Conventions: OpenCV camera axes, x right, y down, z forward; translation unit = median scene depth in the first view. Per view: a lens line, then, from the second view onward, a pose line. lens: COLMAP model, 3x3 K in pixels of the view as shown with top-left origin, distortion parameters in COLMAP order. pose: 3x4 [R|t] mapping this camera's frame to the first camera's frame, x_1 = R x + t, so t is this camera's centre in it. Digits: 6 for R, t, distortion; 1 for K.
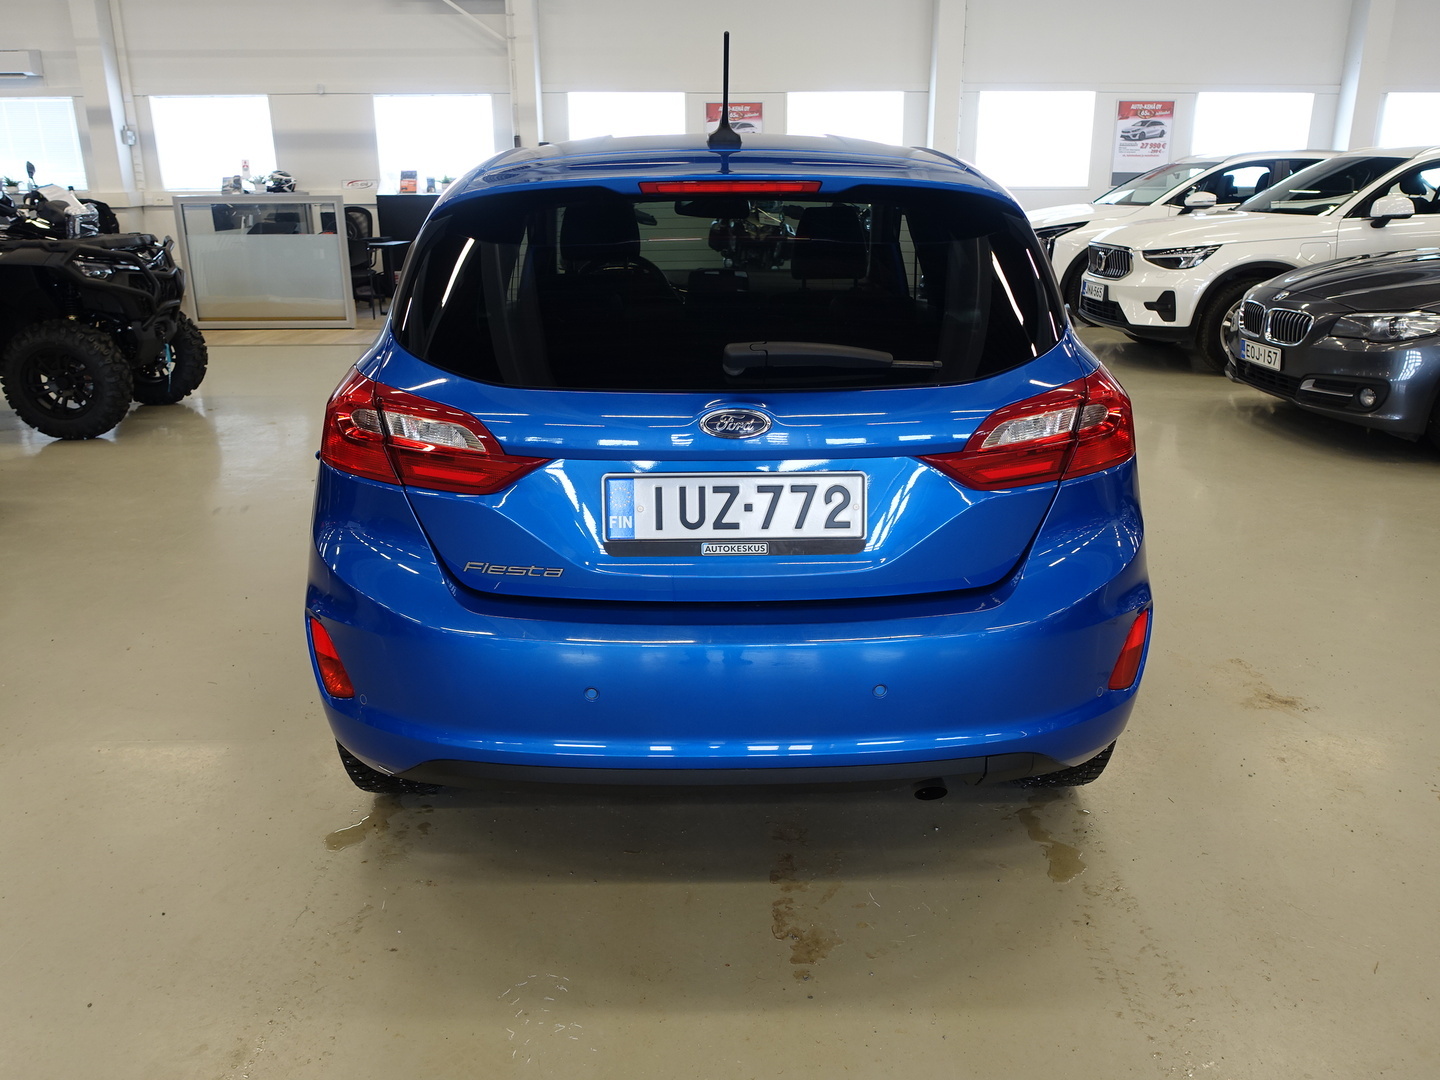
lens RADIAL K [[1095.9, 0, 697.4], [0, 1095.9, 539.5], [0, 0, 1]] dist [-0.005281, -0.006614]
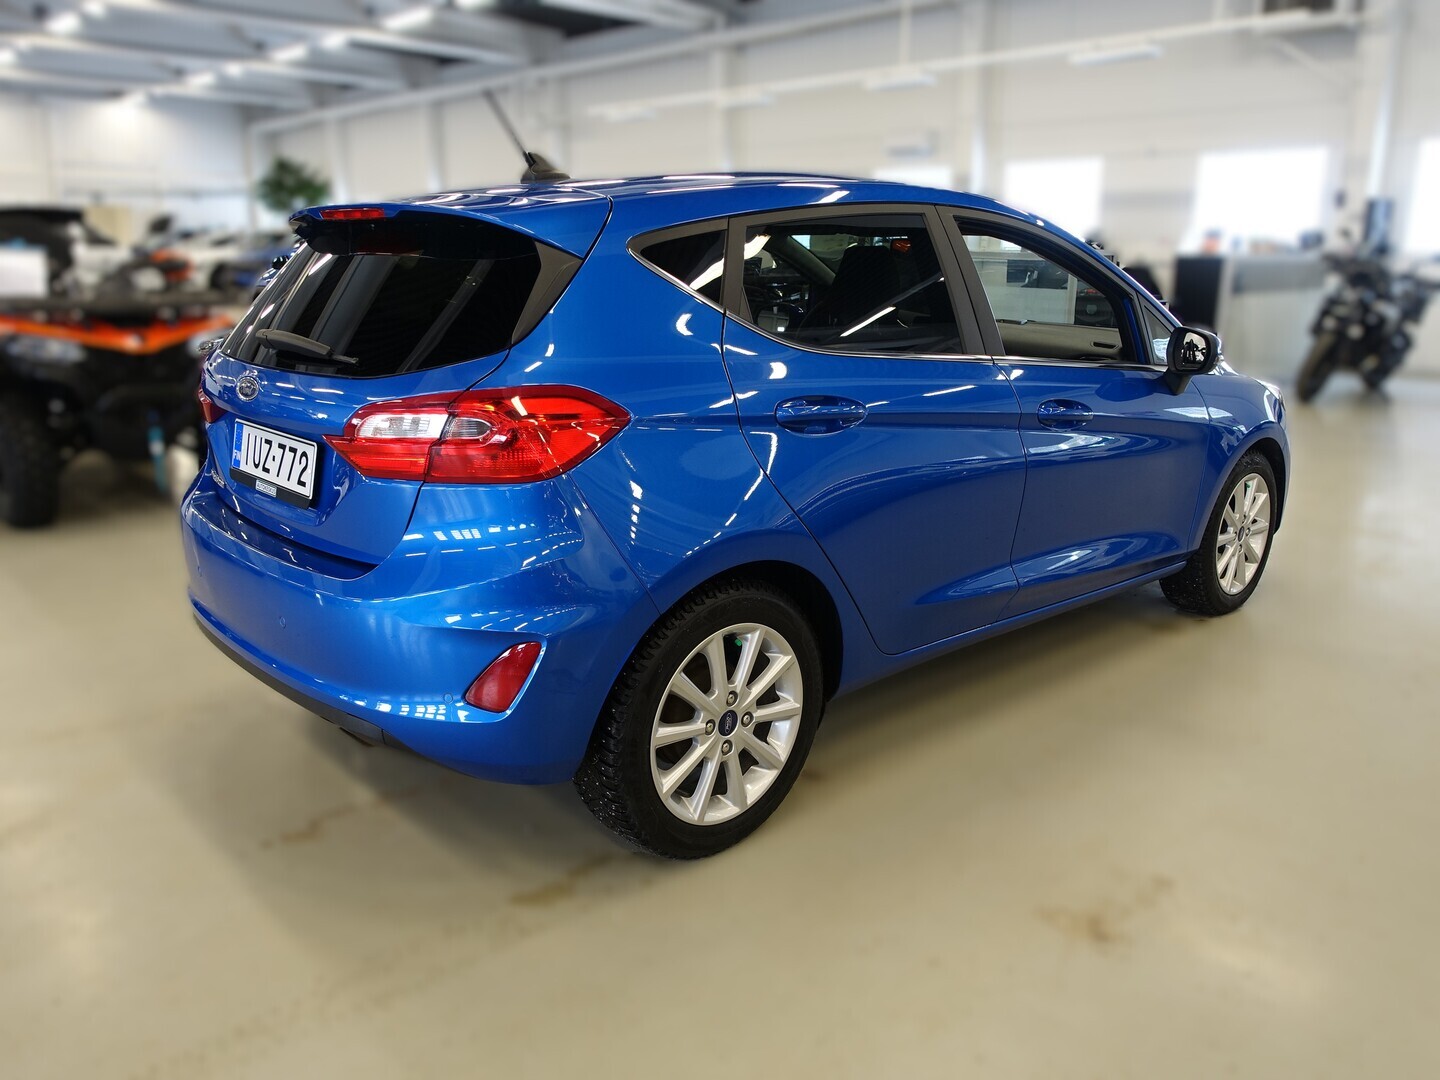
lens RADIAL K [[1095.9, 0, 697.4], [0, 1095.9, 539.5], [0, 0, 1]] dist [-0.005281, -0.006614]
pose [[0.676428, 0.201245, -0.708481, 0.801991], [-0.238834, 0.969899, 0.047472, -0.071037], [0.696709, 0.137098, 0.704132, 0.275836]]
